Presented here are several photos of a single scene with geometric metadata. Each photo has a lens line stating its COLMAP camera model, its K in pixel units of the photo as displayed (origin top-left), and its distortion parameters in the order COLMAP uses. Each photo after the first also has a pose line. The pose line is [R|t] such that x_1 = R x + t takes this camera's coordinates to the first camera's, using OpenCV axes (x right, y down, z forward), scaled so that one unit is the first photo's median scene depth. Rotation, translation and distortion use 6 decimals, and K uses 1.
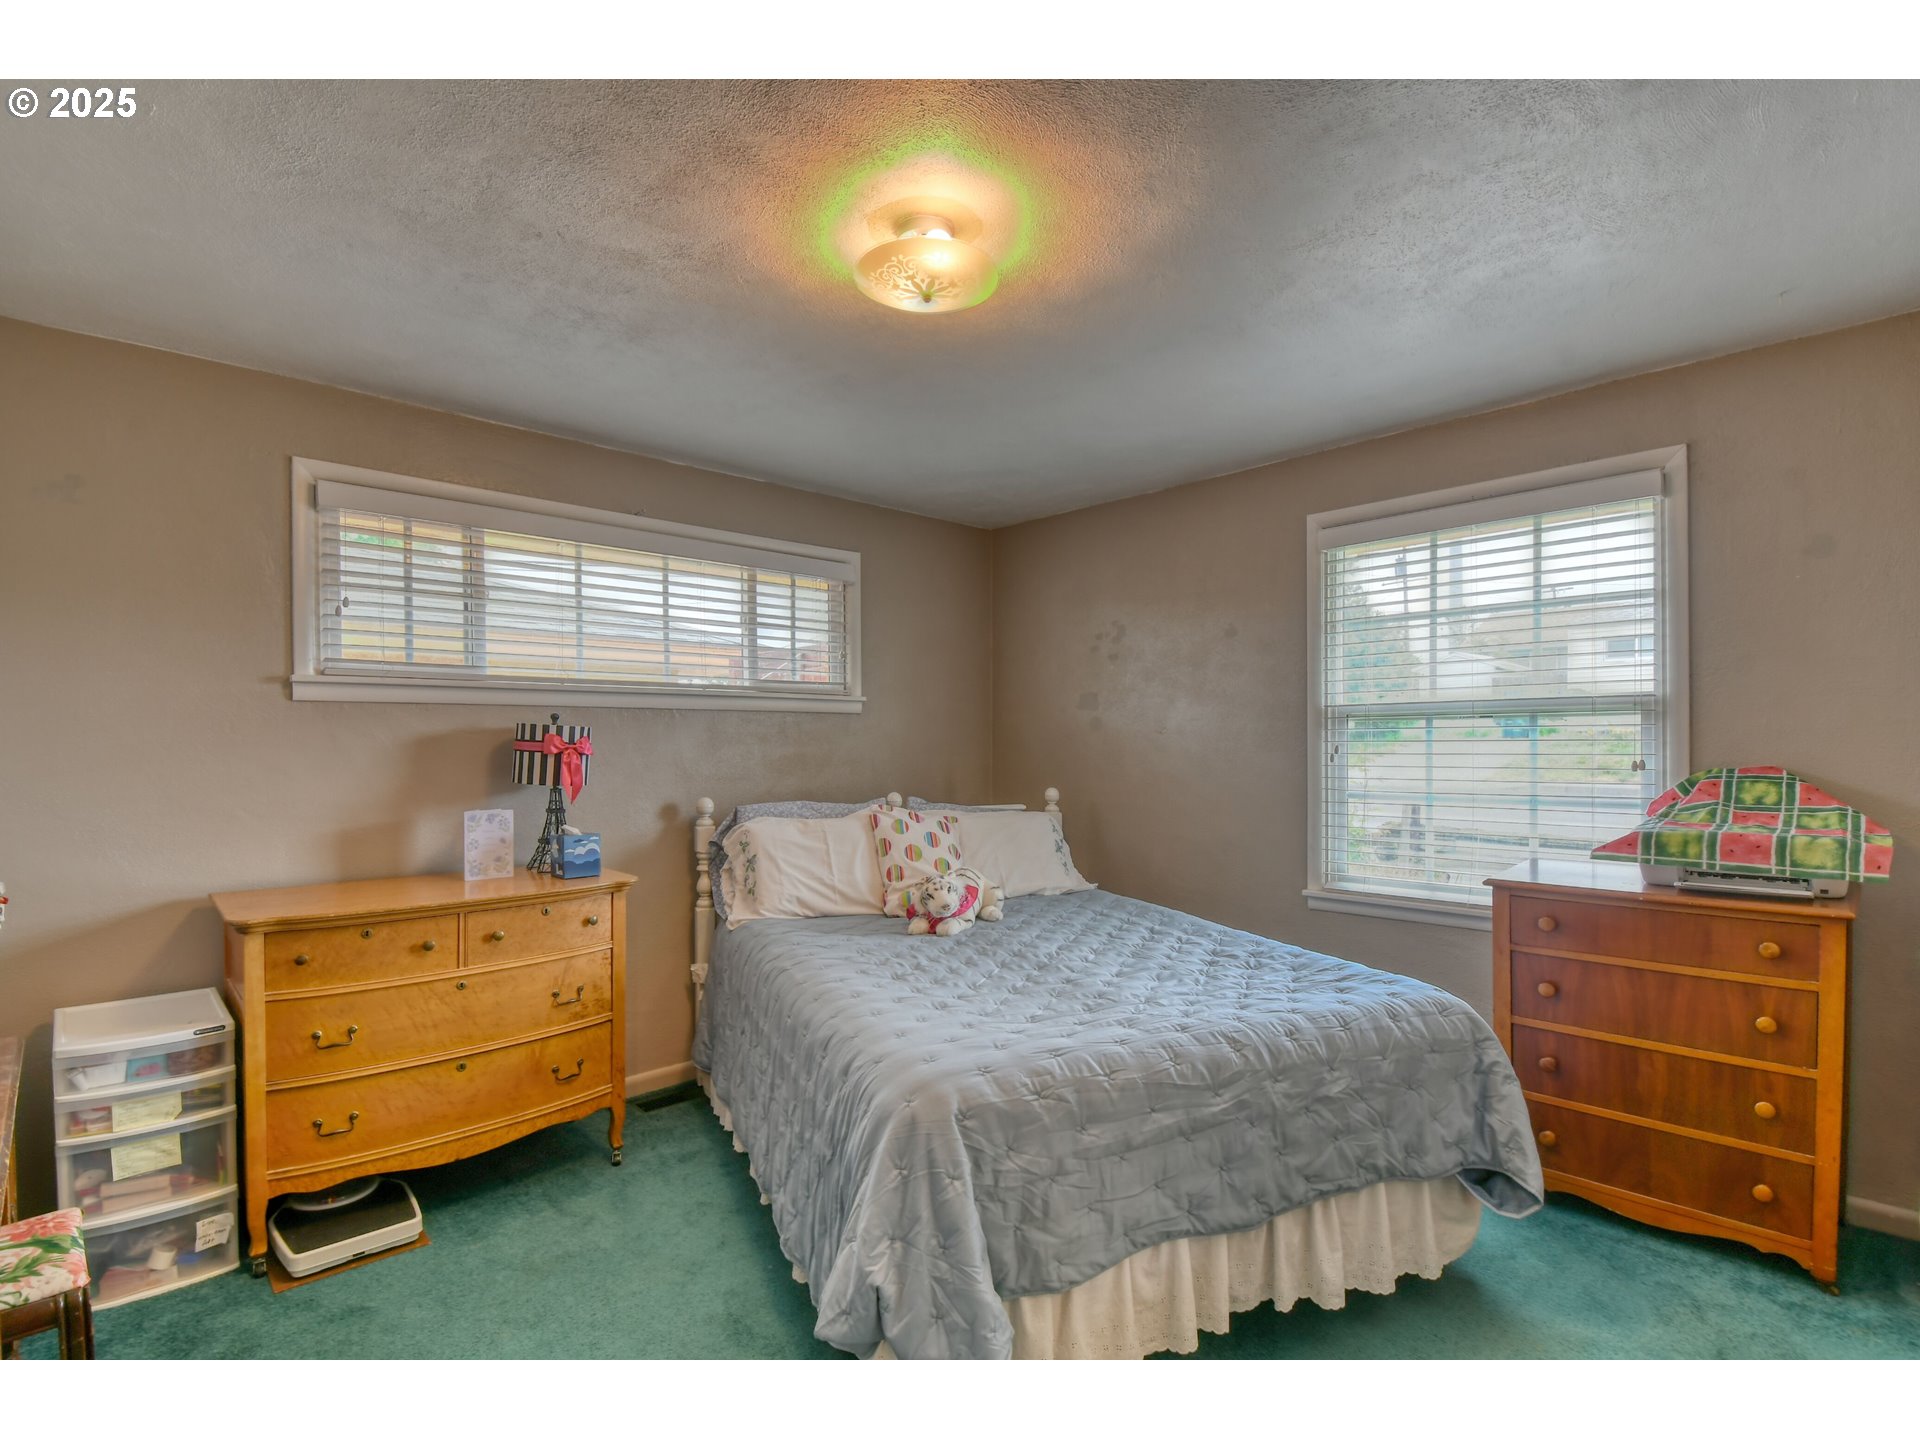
lens RADIAL K [[915.2, 0, 963.3], [0, 915.2, 726.7], [0, 0, 1]] dist [0.002345, -0.013720]
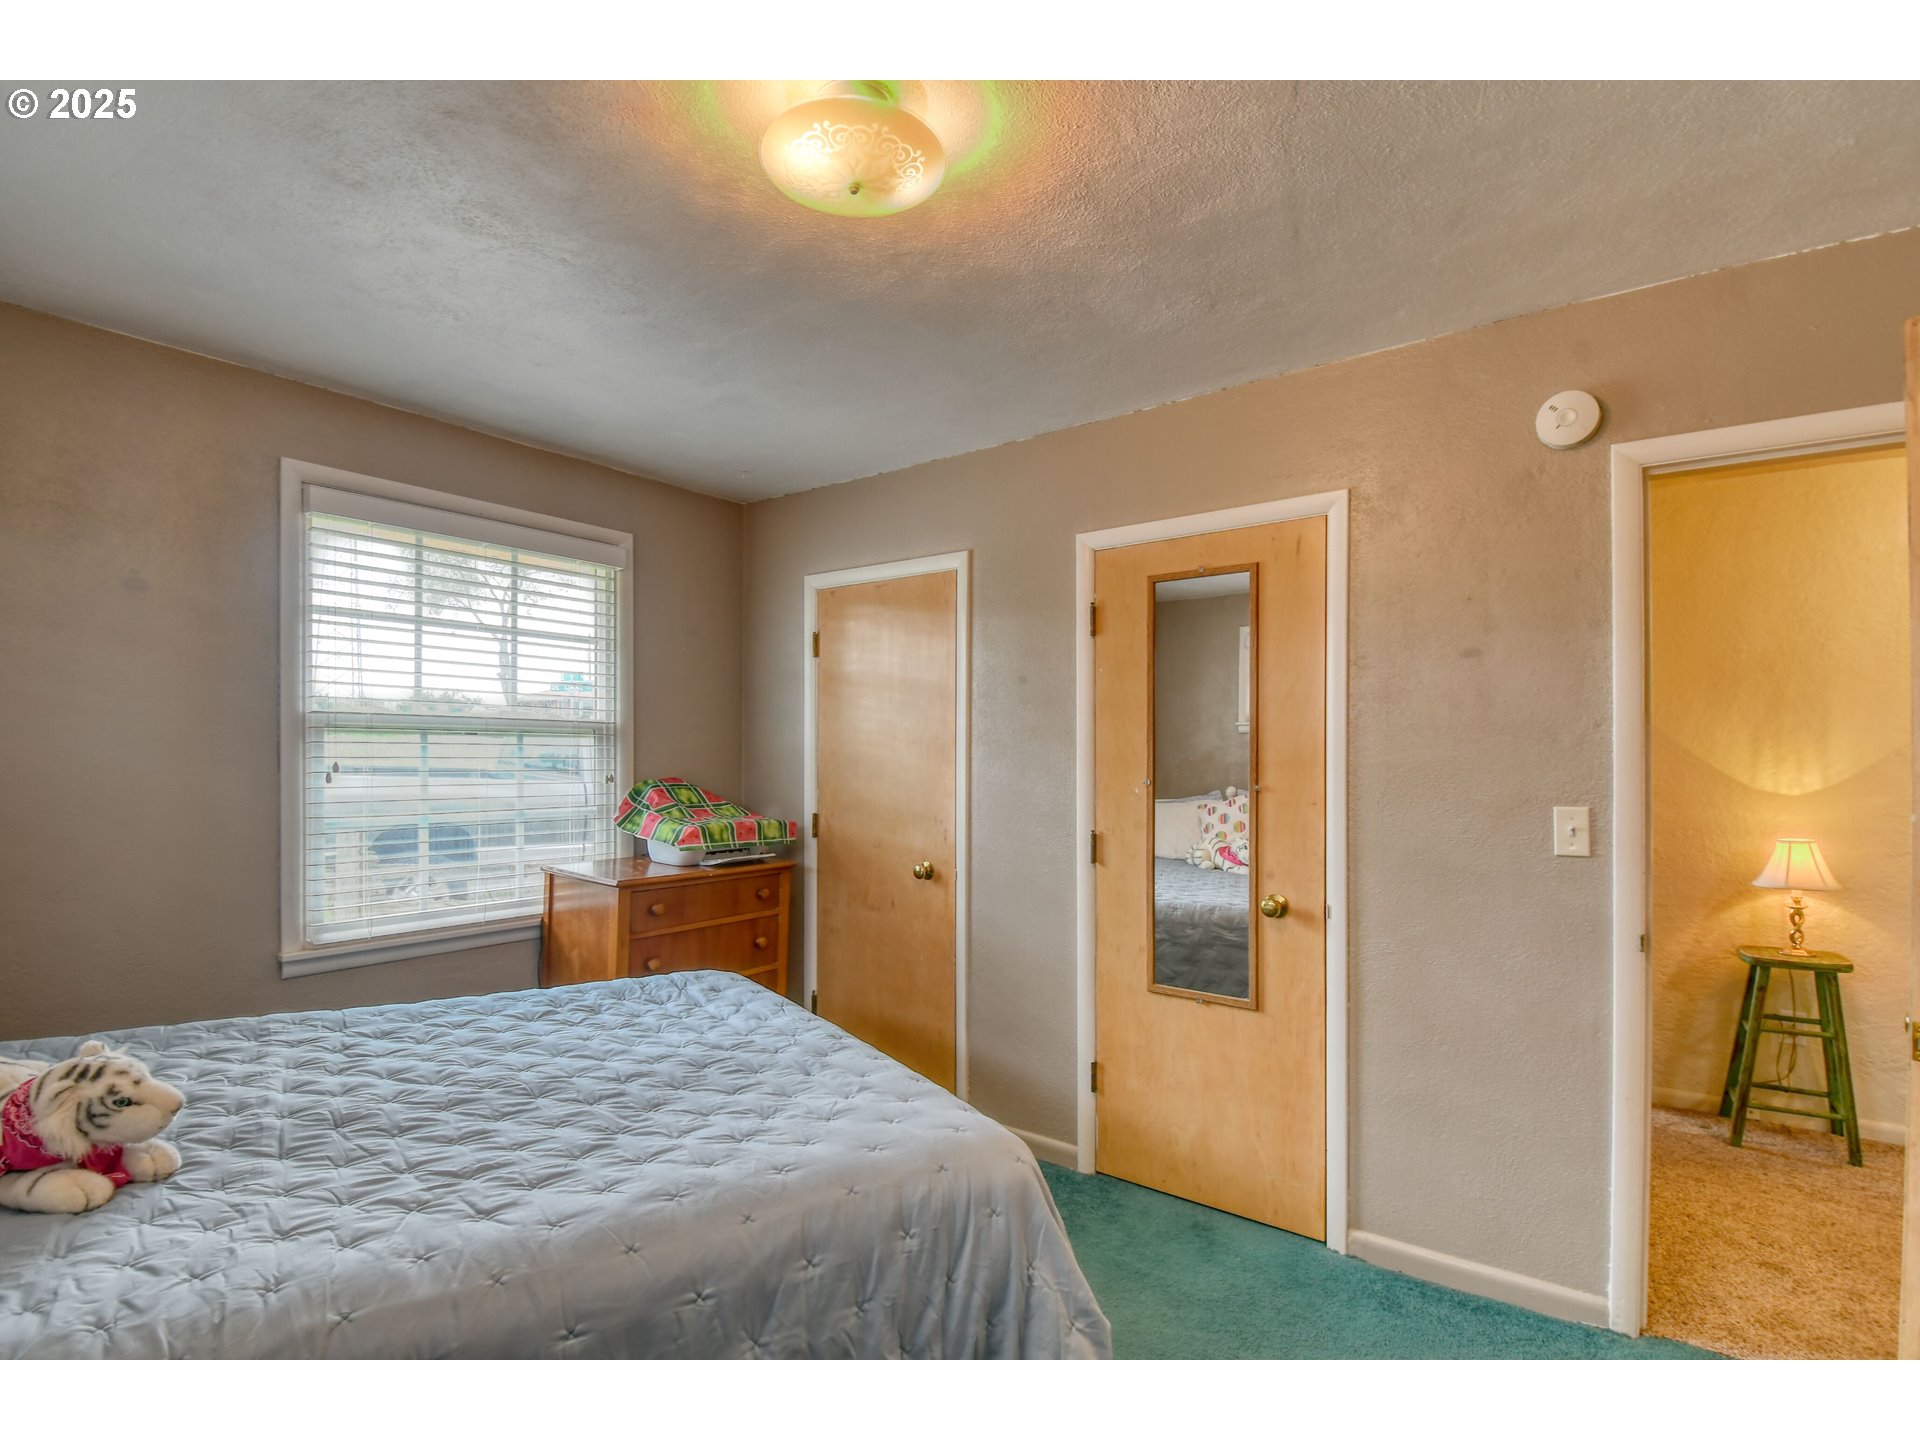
lens RADIAL K [[915.2, 0, 963.3], [0, 915.2, 726.7], [0, 0, 1]] dist [0.002345, -0.013720]
pose [[-0.157693, 0.037013, 0.986794, -0.555928], [-0.023837, 0.998863, -0.041275, 0.011048], [-0.987200, -0.030031, -0.156632, 0.694001]]
